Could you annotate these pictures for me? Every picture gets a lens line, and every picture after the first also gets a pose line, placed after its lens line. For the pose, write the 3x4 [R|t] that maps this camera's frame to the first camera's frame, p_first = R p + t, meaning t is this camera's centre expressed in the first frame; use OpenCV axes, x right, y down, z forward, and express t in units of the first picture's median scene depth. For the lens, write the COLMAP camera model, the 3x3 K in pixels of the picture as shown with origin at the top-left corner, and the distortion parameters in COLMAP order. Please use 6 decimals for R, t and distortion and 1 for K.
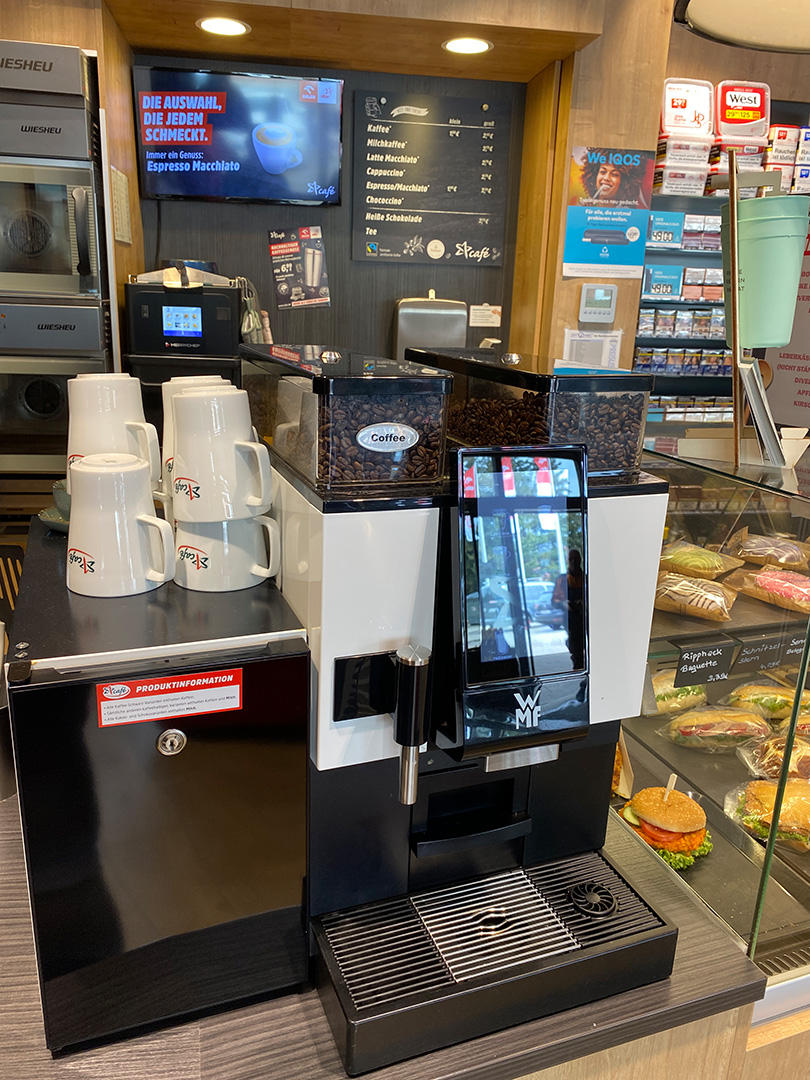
lens RADIAL K [[817.7, 0, 403.0], [0, 817.7, 537.8], [0, 0, 1]] dist [-0.003137, -0.001426]
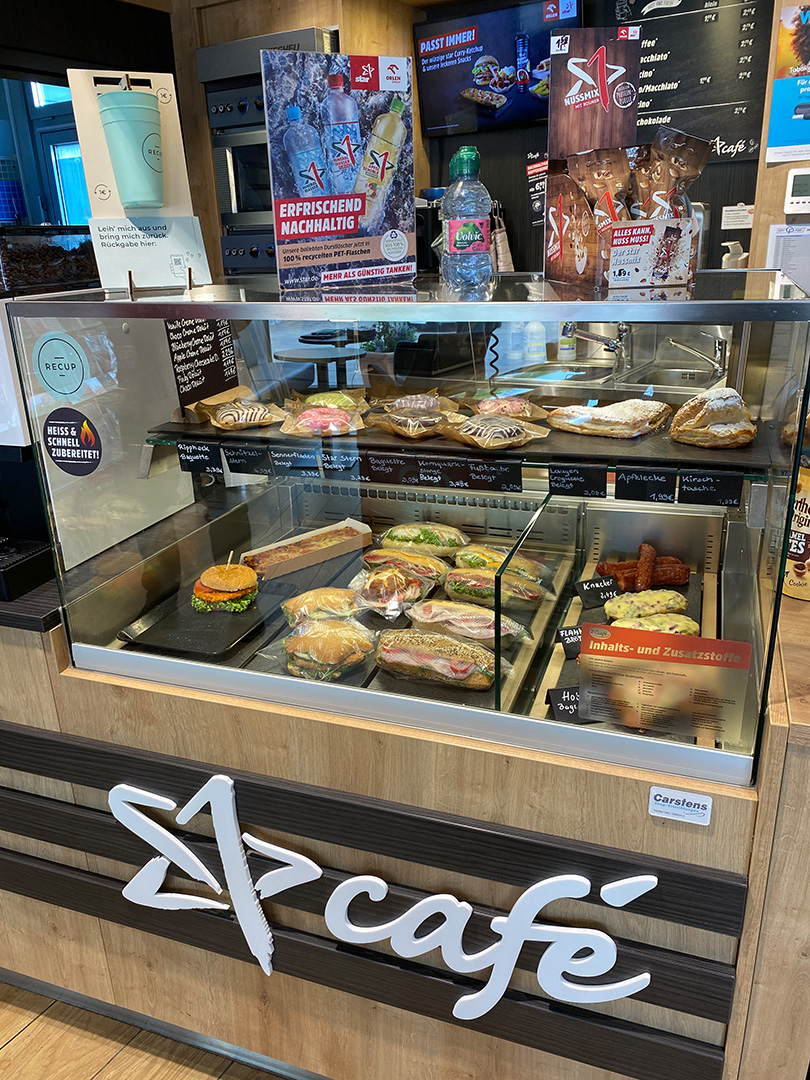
lens RADIAL K [[817.7, 0, 403.4], [0, 817.7, 541.7], [0, 0, 1]] dist [-0.003137, -0.001426]
pose [[0.763200, 0.166022, -0.624470, 0.473156], [-0.121228, 0.986057, 0.113995, 0.030778], [0.634688, -0.011298, 0.772686, 0.050405]]
